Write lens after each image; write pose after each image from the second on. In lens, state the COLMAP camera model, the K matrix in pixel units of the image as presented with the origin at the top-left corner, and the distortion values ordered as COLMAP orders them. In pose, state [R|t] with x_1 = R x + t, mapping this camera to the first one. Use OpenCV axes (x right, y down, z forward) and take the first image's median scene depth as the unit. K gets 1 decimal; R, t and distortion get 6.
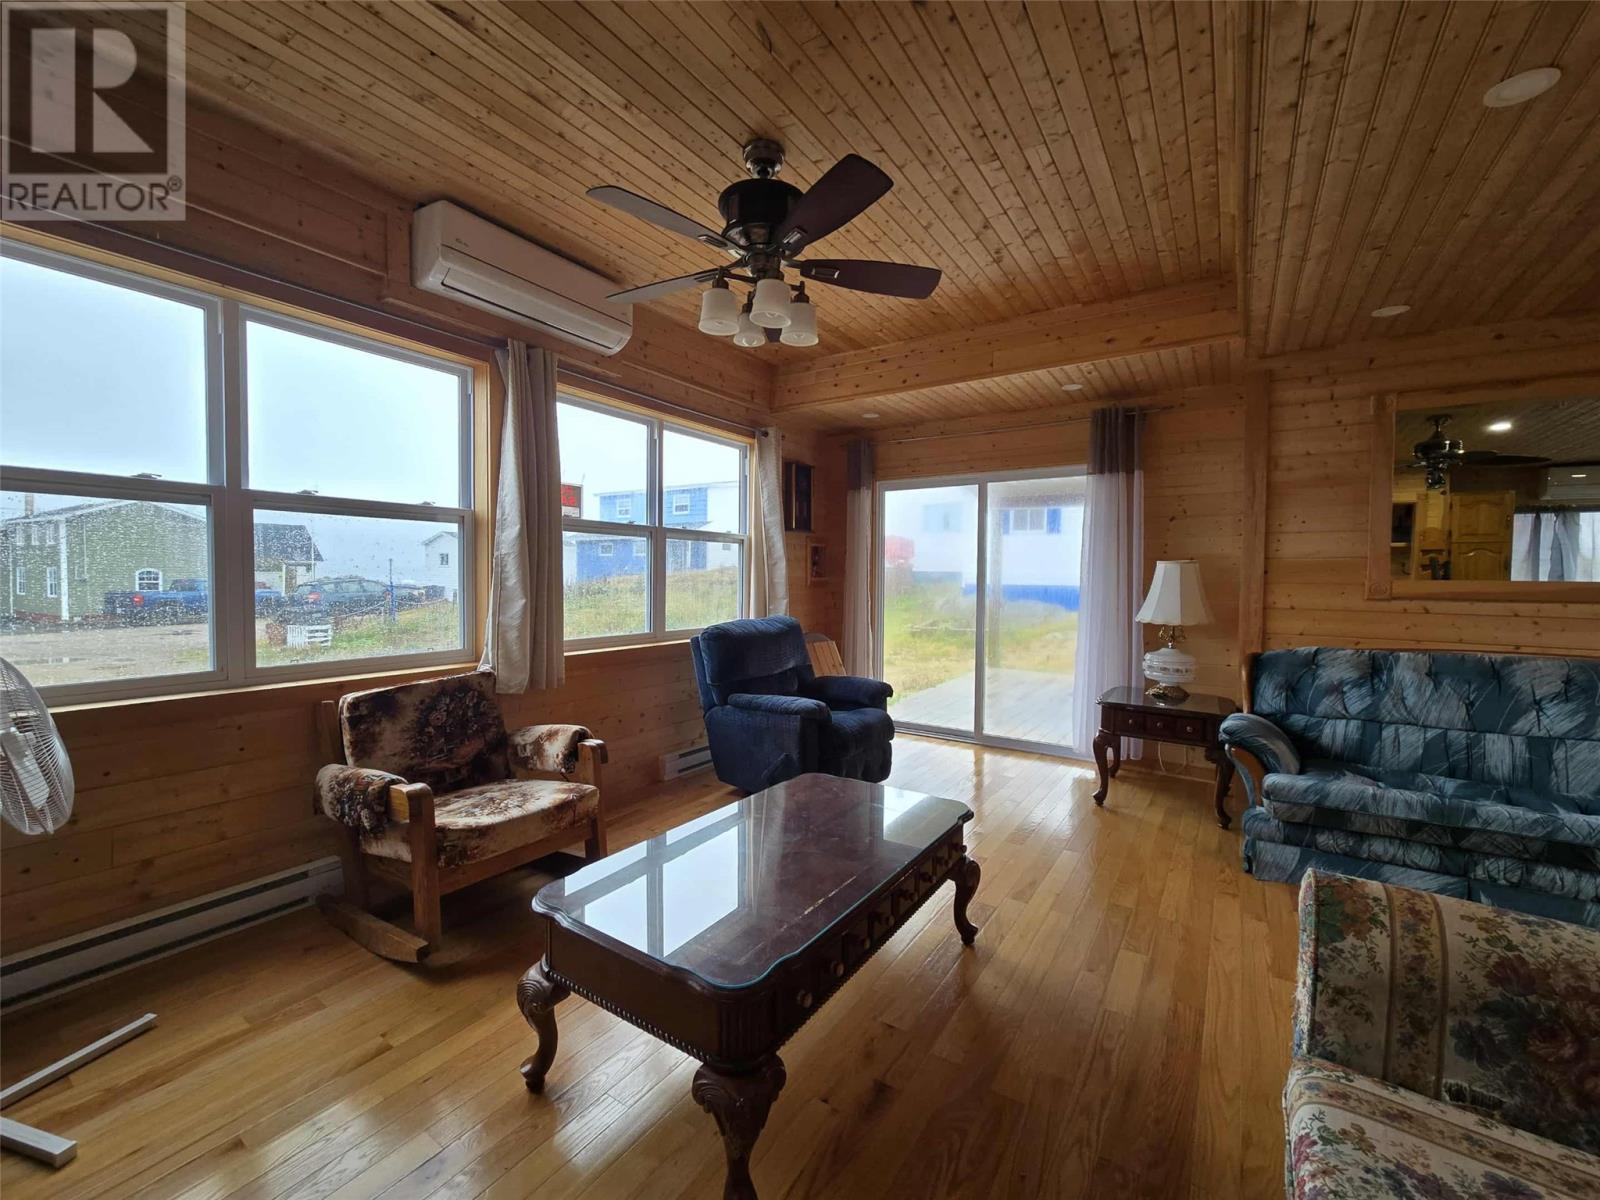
lens RADIAL K [[654.2, 0, 796.3], [0, 654.2, 600.3], [0, 0, 1]] dist [0.001224, -0.001695]
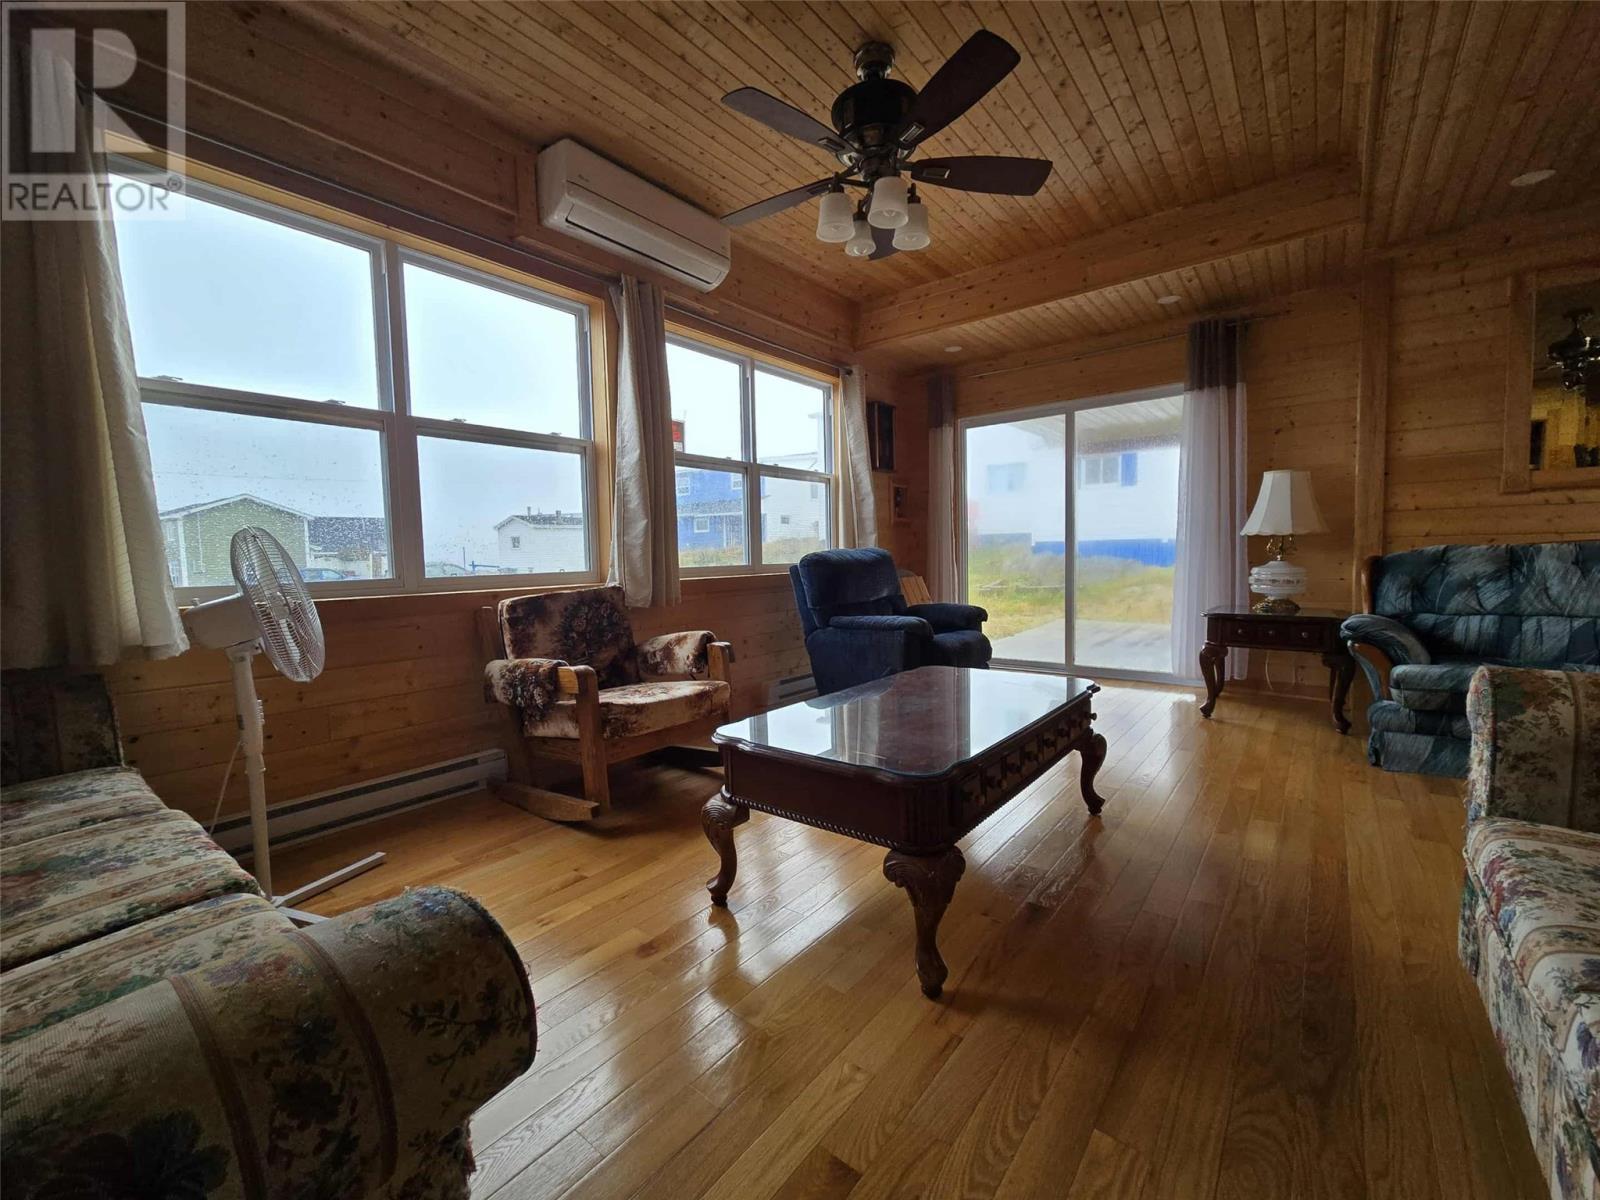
lens RADIAL K [[654.2, 0, 797.2], [0, 654.2, 595.6], [0, 0, 1]] dist [0.001224, -0.001695]
pose [[0.995759, -0.027126, -0.087907, -0.086136], [0.029951, 0.999071, 0.030979, 0.104912], [0.086985, -0.033481, 0.995647, -0.051603]]
